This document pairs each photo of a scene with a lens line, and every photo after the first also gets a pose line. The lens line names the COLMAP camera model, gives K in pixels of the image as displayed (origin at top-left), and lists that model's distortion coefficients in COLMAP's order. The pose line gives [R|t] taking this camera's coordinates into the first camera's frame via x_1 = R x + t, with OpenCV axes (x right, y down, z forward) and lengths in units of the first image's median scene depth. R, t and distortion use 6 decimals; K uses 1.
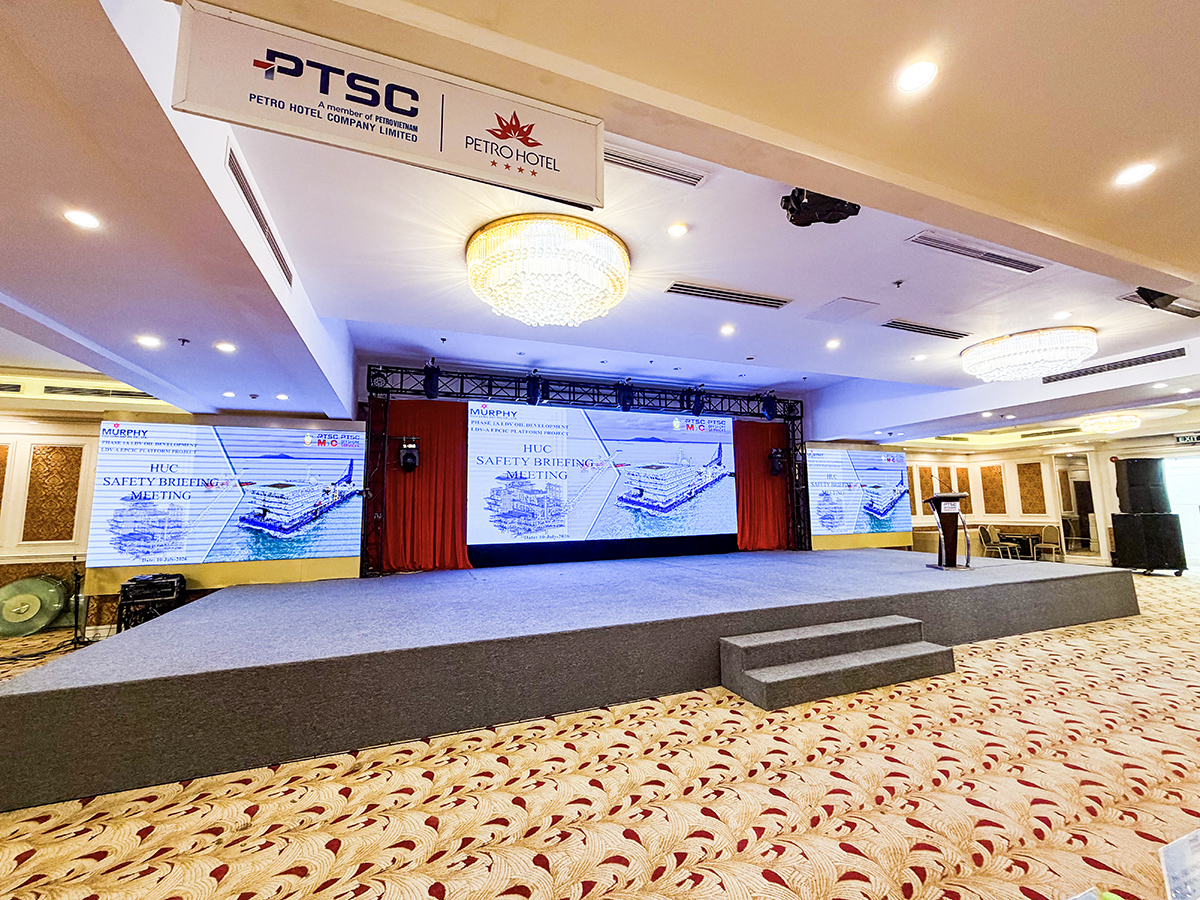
lens RADIAL K [[479.7, 0, 601.7], [0, 479.7, 449.3], [0, 0, 1]] dist [0.014279, -0.001100]
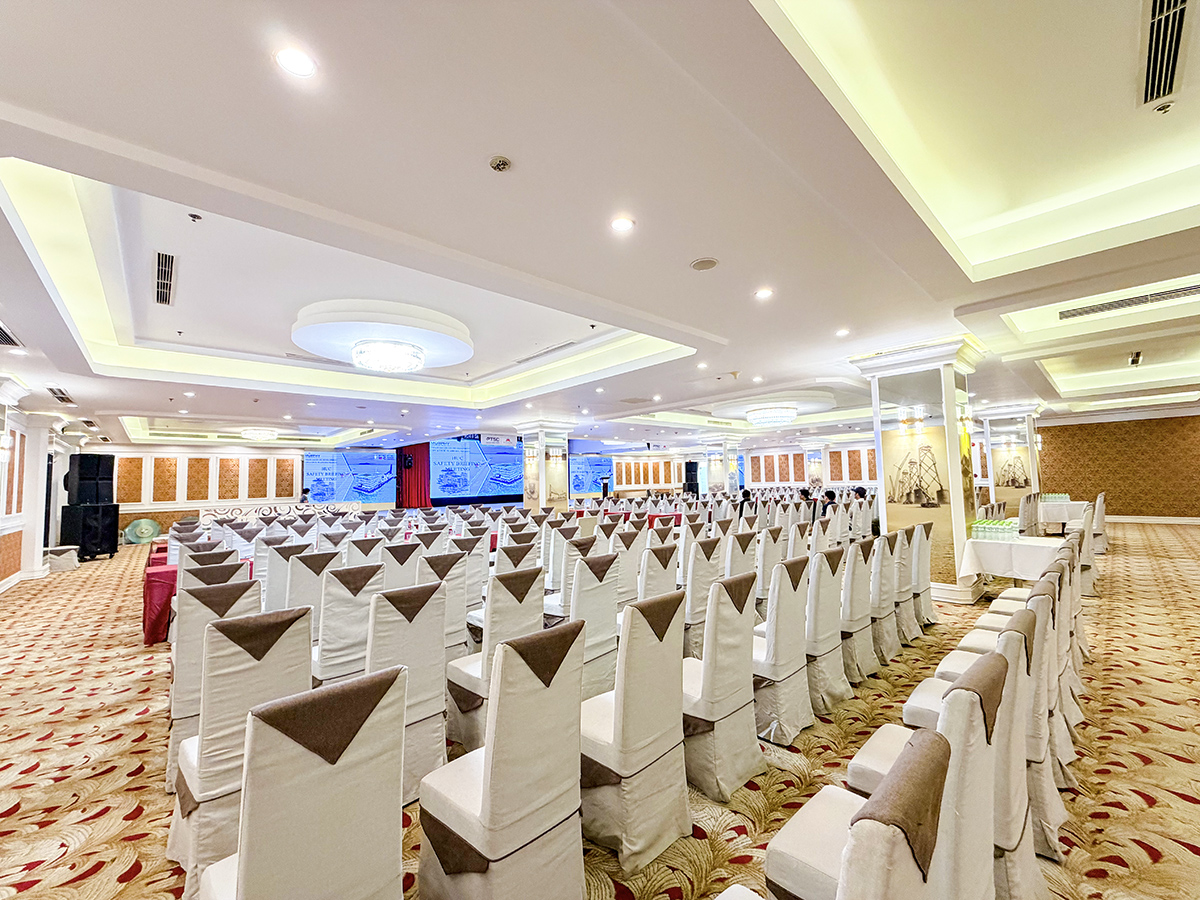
lens RADIAL K [[479.7, 0, 601.2], [0, 479.7, 451.1], [0, 0, 1]] dist [0.014279, -0.001100]
pose [[0.932469, 0.014693, 0.360951, -0.344543], [-0.033093, 0.998446, 0.044847, -0.173735], [-0.359731, -0.053763, 0.931506, -1.541297]]
